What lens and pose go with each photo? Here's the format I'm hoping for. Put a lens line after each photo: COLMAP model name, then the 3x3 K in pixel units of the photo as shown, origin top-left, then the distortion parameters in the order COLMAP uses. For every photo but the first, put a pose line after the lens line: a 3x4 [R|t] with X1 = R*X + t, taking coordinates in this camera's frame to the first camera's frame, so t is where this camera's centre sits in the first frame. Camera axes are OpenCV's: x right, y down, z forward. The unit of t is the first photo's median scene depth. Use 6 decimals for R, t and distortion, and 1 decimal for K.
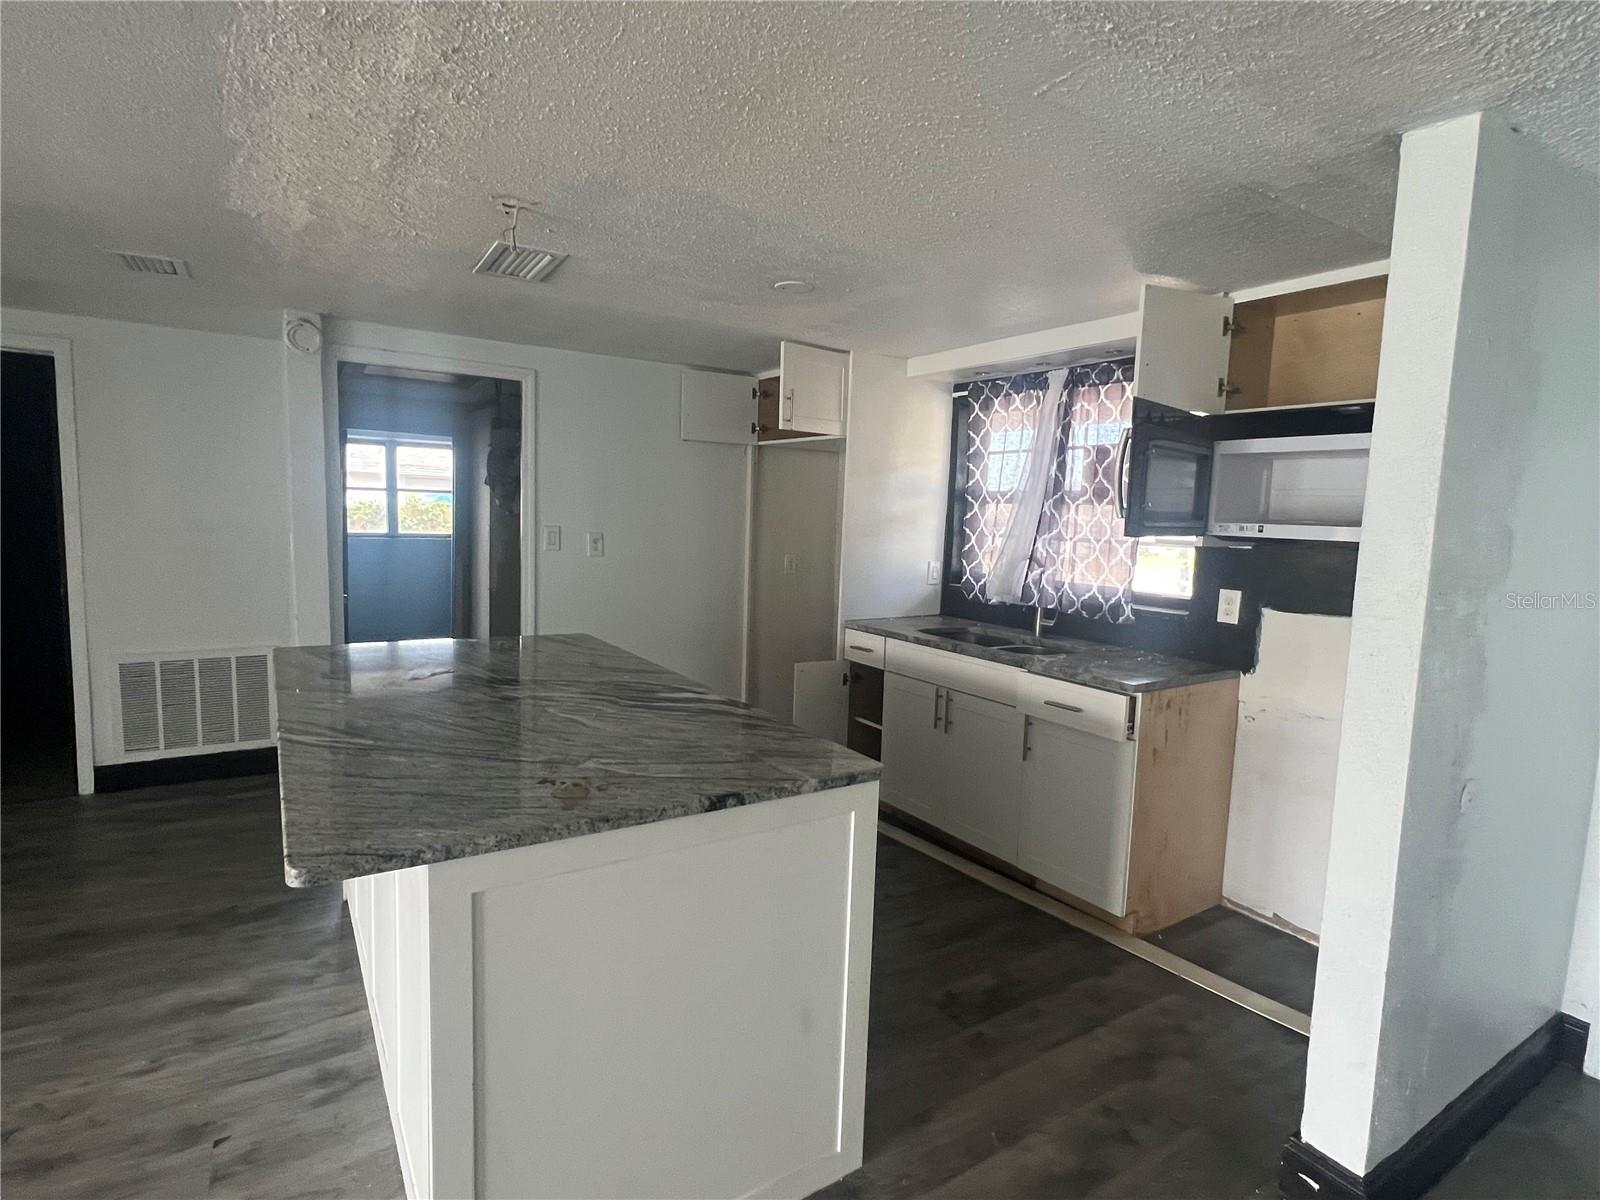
lens RADIAL K [[818.1, 0, 796.6], [0, 818.1, 604.4], [0, 0, 1]] dist [0.015860, -0.000277]
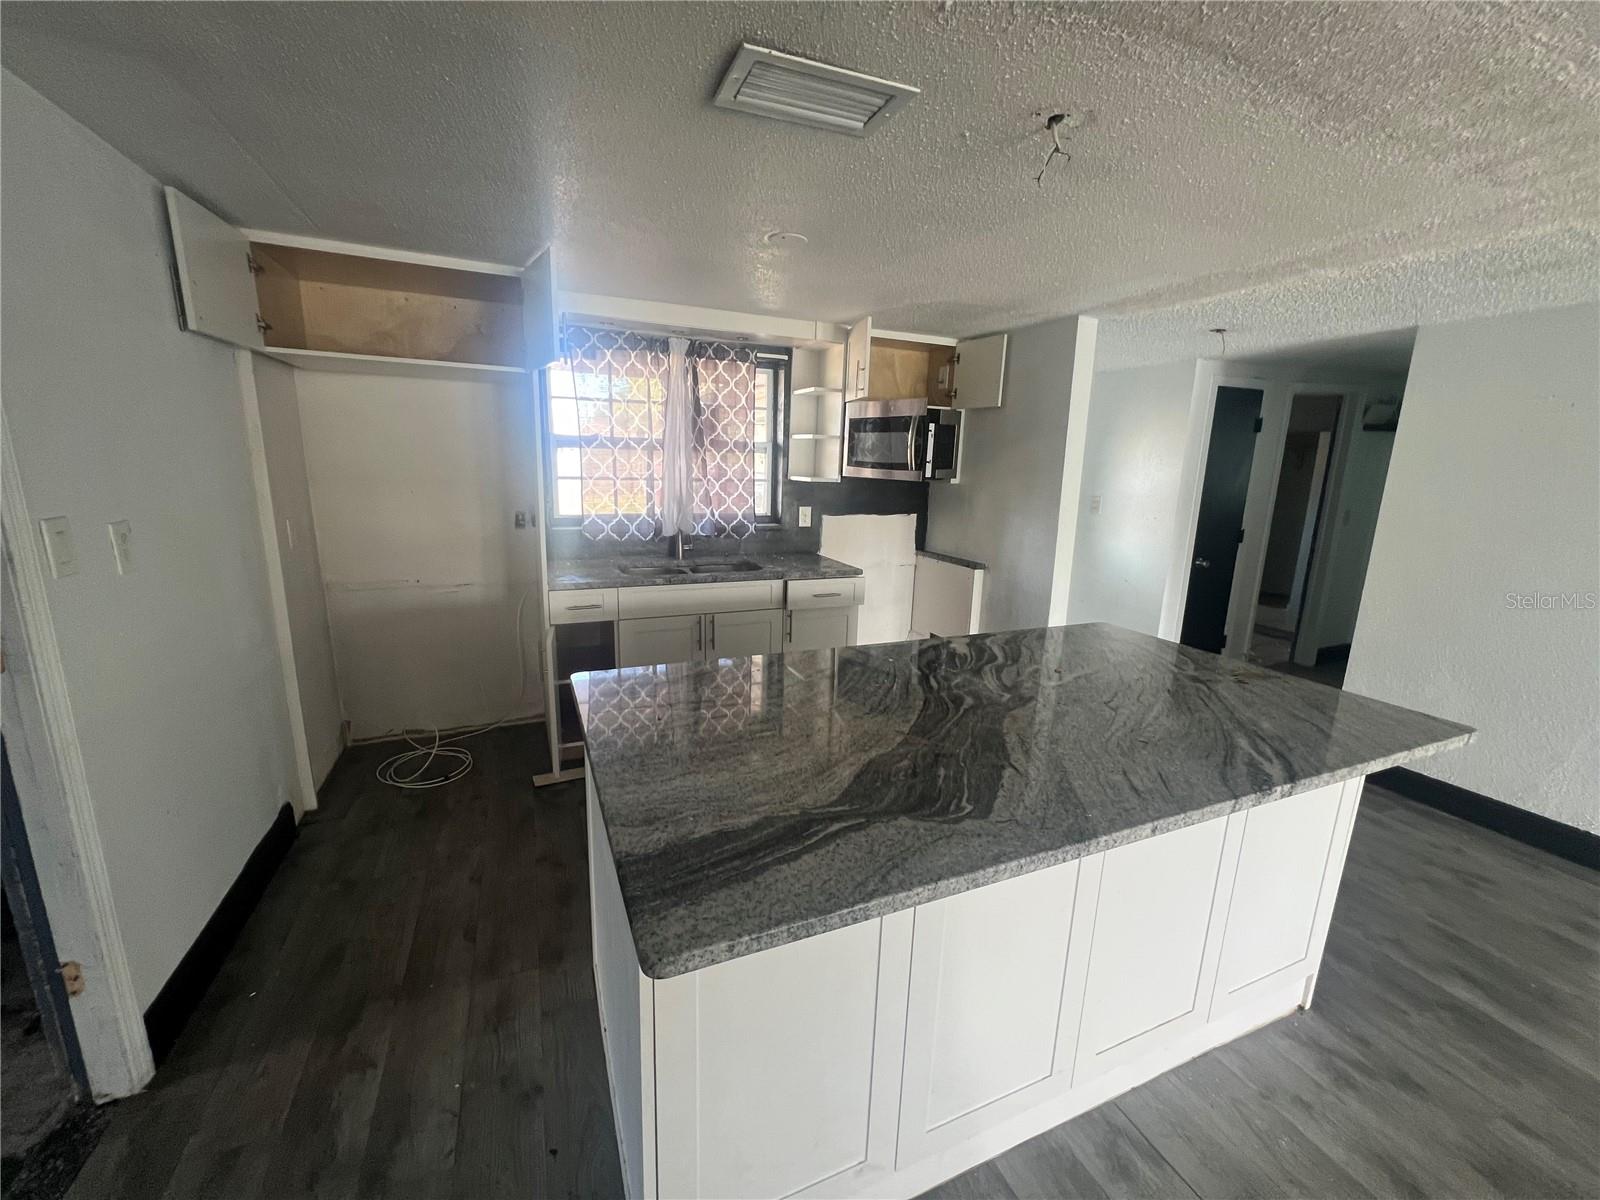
lens RADIAL K [[639.4, 0, 798.2], [0, 639.4, 596.9], [0, 0, 1]] dist [-0.005607, 0.000097]
pose [[0.159604, -0.234280, 0.958978, -0.751494], [0.087027, 0.970988, 0.222730, -0.128862], [-0.983338, 0.047908, 0.175362, 0.792136]]
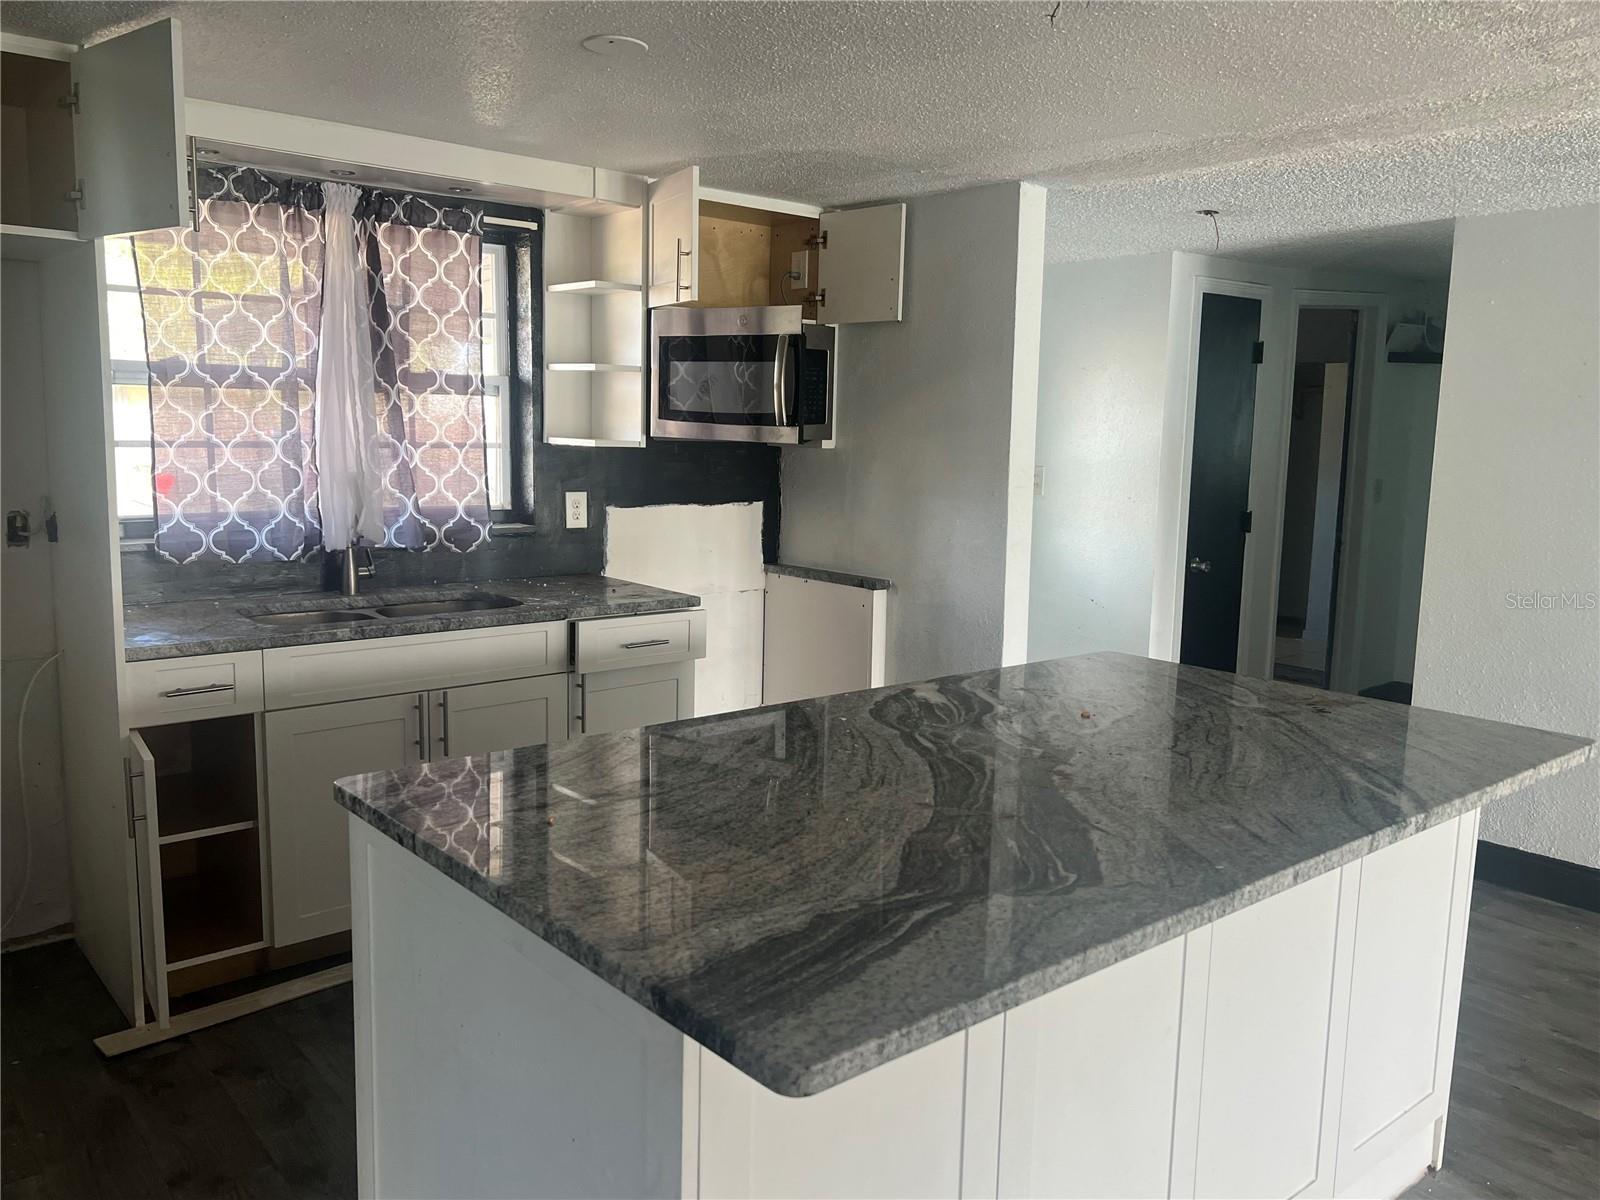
lens RADIAL K [[1227.6, 0, 807.2], [0, 1227.6, 599.0], [0, 0, 1]] dist [0.031282, -0.048239]
pose [[-0.134670, -0.176884, 0.974975, -0.866363], [0.083290, 0.978435, 0.189017, -0.138169], [-0.987384, 0.106660, -0.117033, 0.913495]]
